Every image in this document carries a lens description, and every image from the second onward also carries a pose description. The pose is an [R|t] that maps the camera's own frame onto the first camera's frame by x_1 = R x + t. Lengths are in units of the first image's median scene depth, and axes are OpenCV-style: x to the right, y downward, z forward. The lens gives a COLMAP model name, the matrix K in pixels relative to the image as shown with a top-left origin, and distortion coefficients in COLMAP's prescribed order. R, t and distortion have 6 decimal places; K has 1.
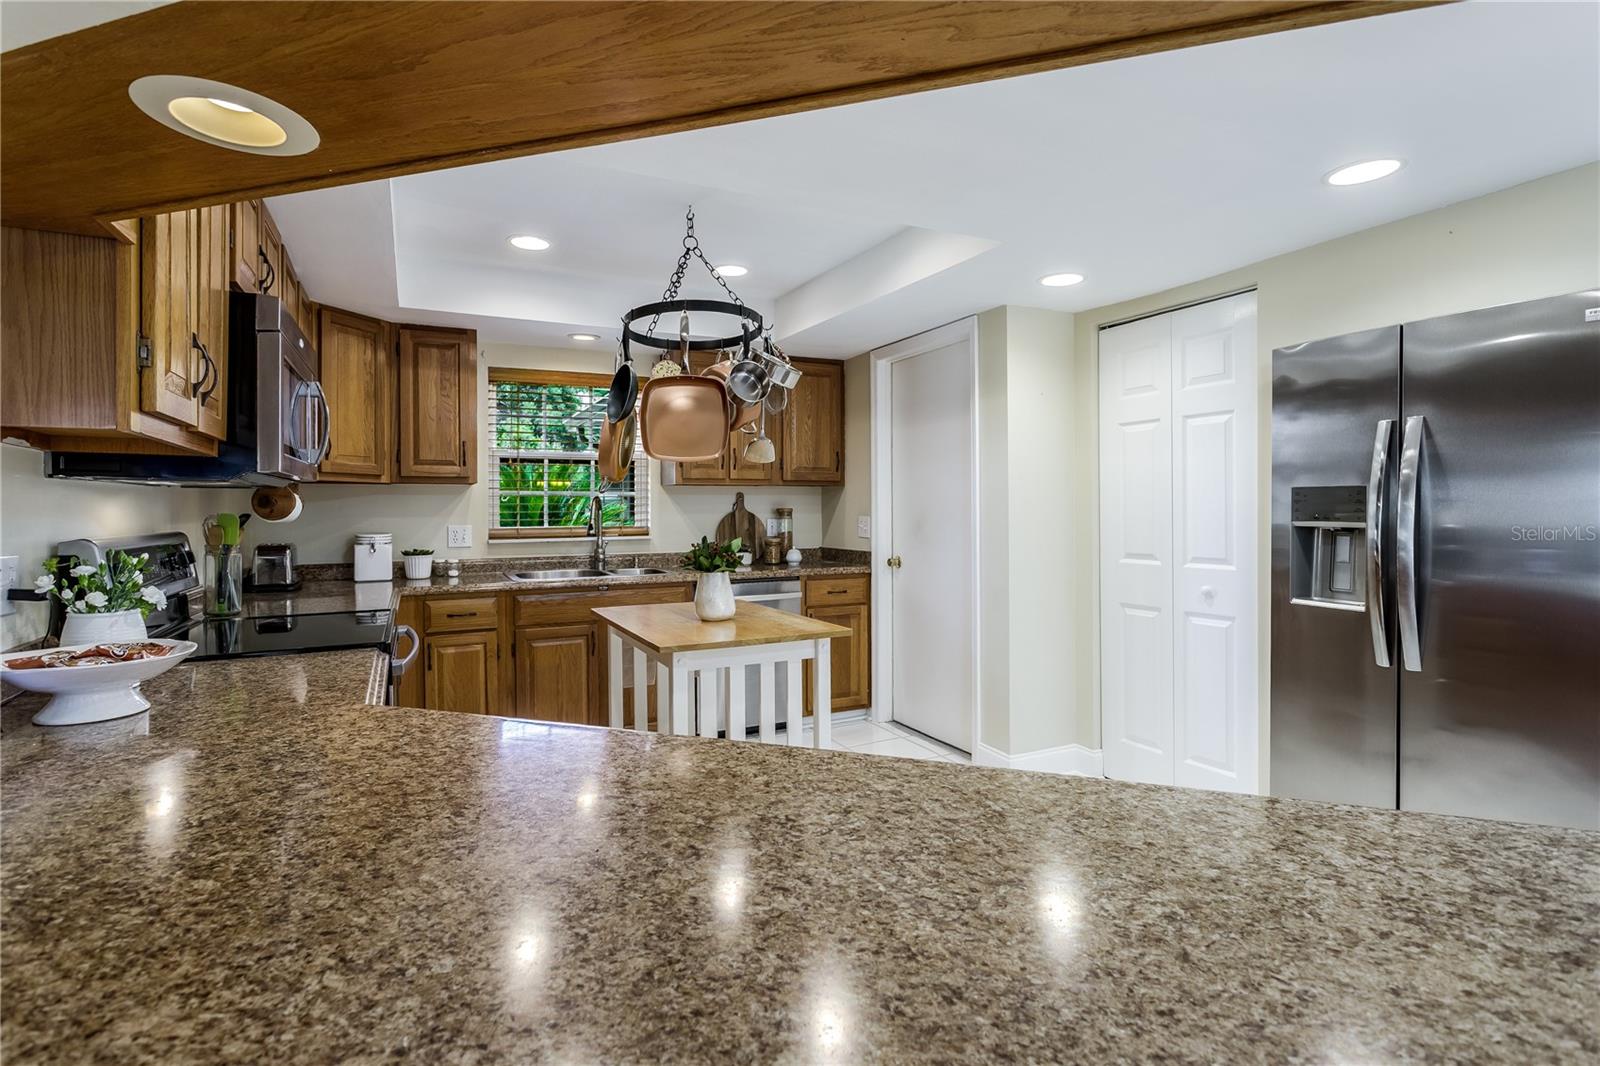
lens RADIAL K [[788.8, 0, 832.0], [0, 788.8, 506.4], [0, 0, 1]] dist [-0.010624, 0.004565]
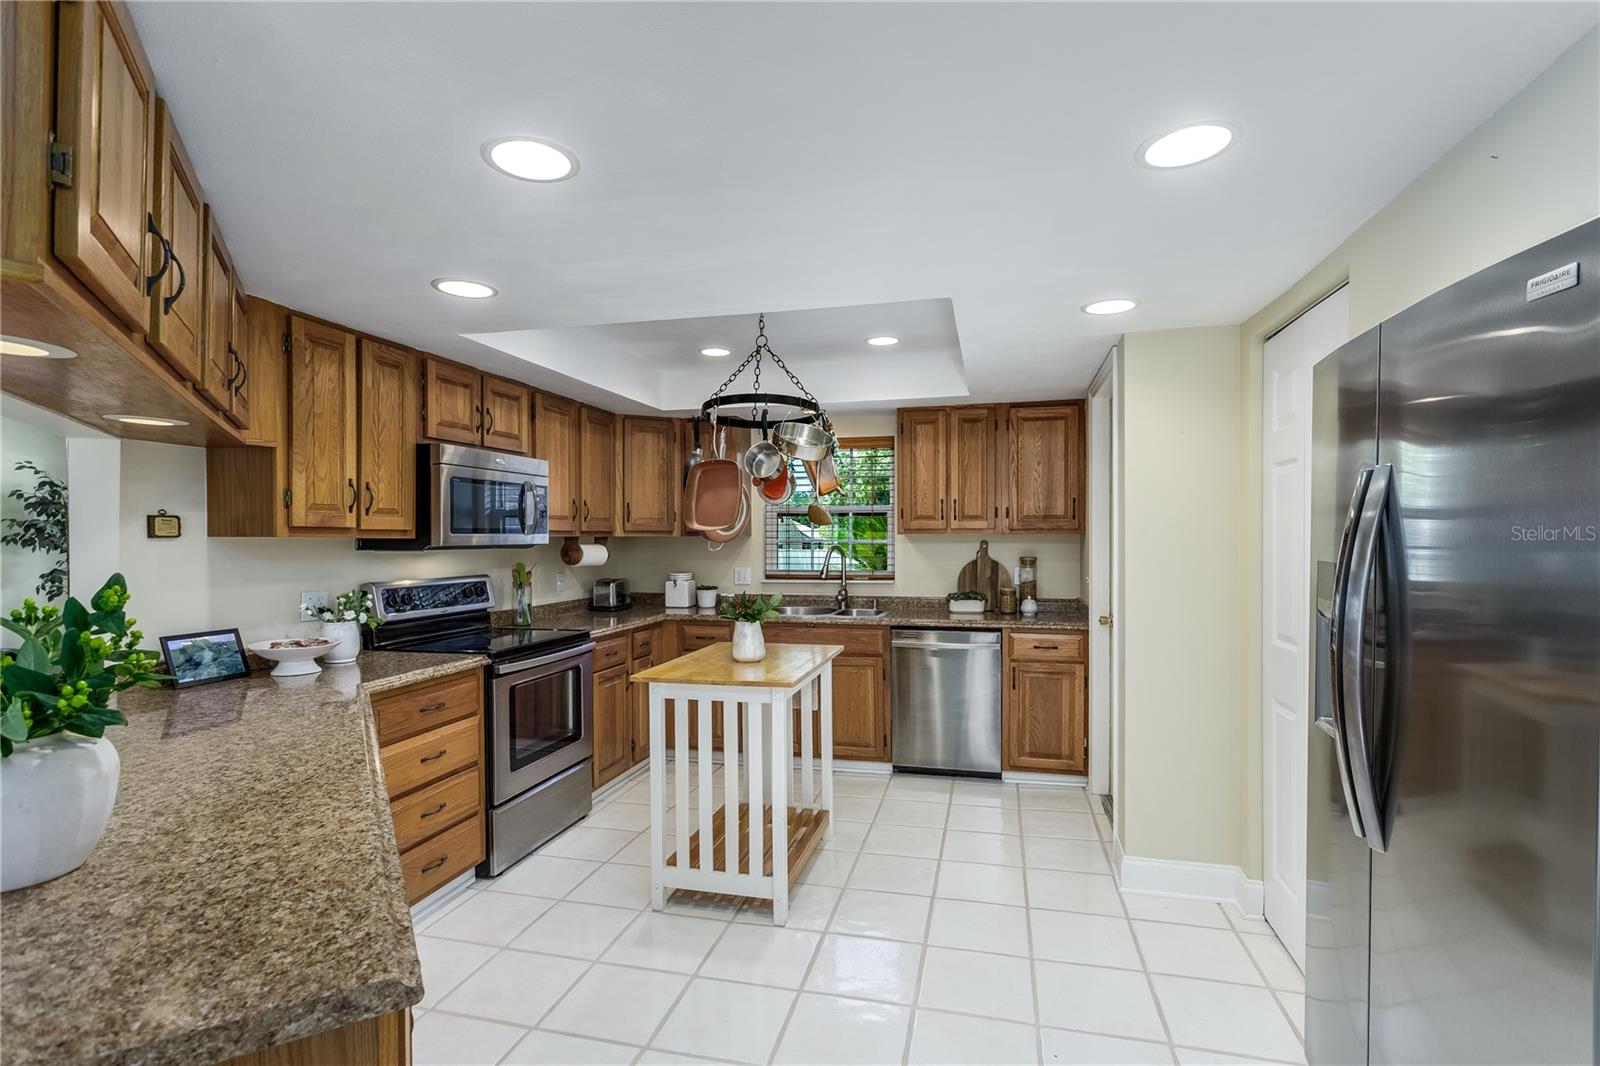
lens RADIAL K [[788.8, 0, 816.2], [0, 788.8, 535.3], [0, 0, 1]] dist [-0.010624, 0.004565]
pose [[0.760781, 0.001148, -0.649007, 0.481041], [-0.000420, 0.999999, 0.001276, -0.032814], [0.649008, -0.000698, 0.760781, 0.112066]]
